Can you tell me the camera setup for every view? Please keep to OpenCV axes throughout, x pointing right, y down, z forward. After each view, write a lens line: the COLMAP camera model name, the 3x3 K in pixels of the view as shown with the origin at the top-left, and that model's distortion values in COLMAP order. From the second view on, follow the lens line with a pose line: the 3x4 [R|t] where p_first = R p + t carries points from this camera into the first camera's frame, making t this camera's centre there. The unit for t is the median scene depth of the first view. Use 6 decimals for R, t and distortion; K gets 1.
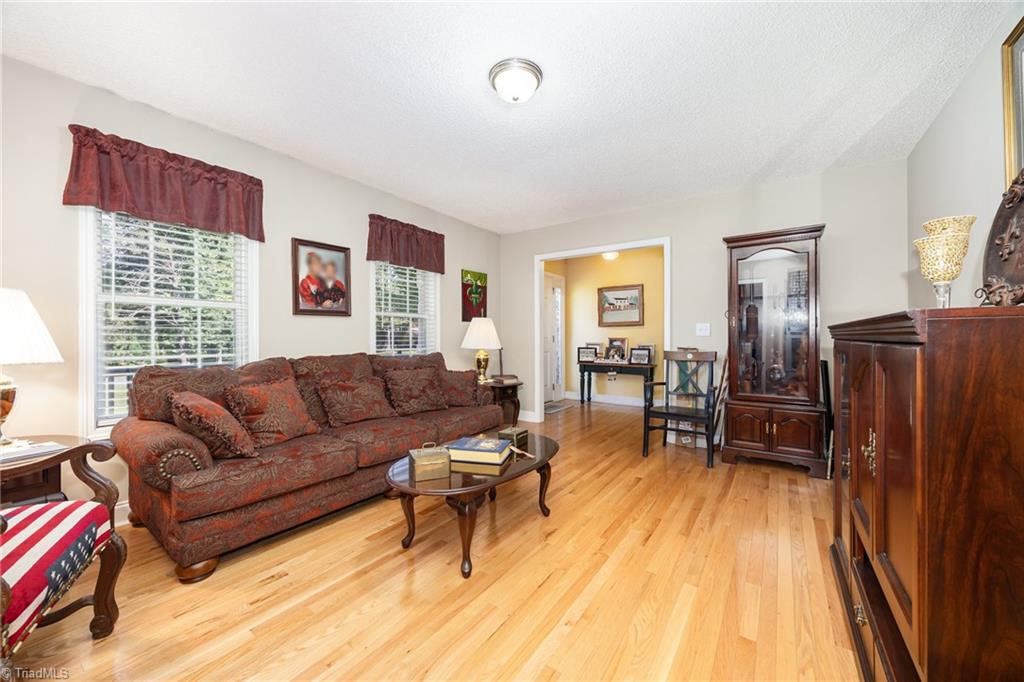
lens RADIAL K [[389.8, 0, 504.2], [0, 389.8, 337.9], [0, 0, 1]] dist [0.000671, -0.000002]
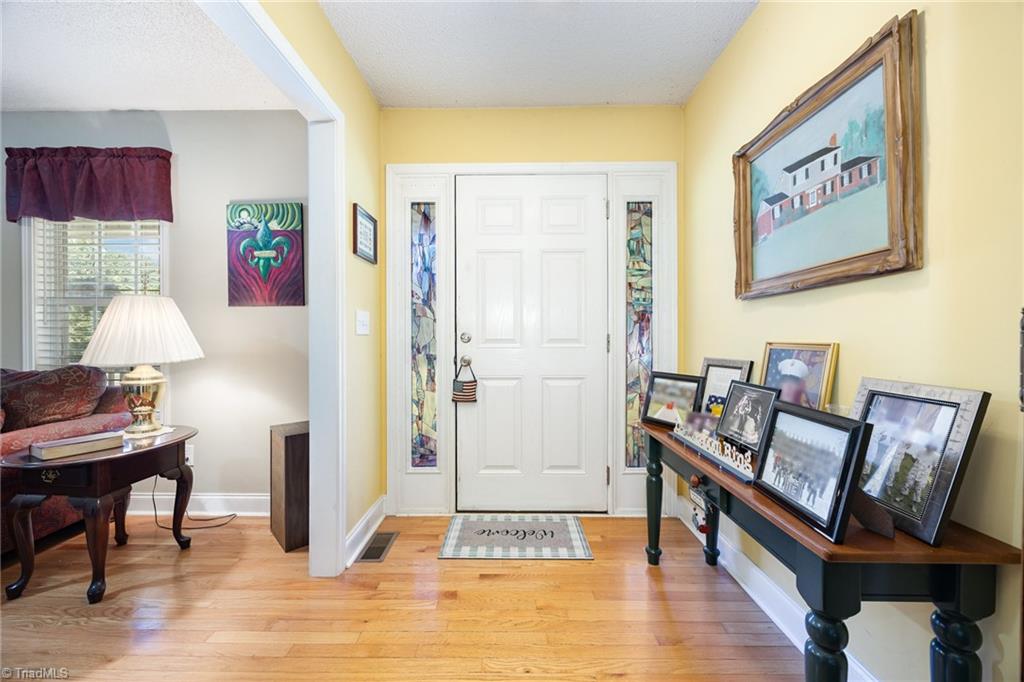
lens RADIAL K [[389.8, 0, 512.5], [0, 389.8, 333.7], [0, 0, 1]] dist [0.000671, -0.000002]
pose [[0.583541, -0.008479, -0.812040, 0.483448], [0.001865, 0.999957, -0.009101, -0.004027], [0.812082, 0.003797, 0.583531, 0.949923]]
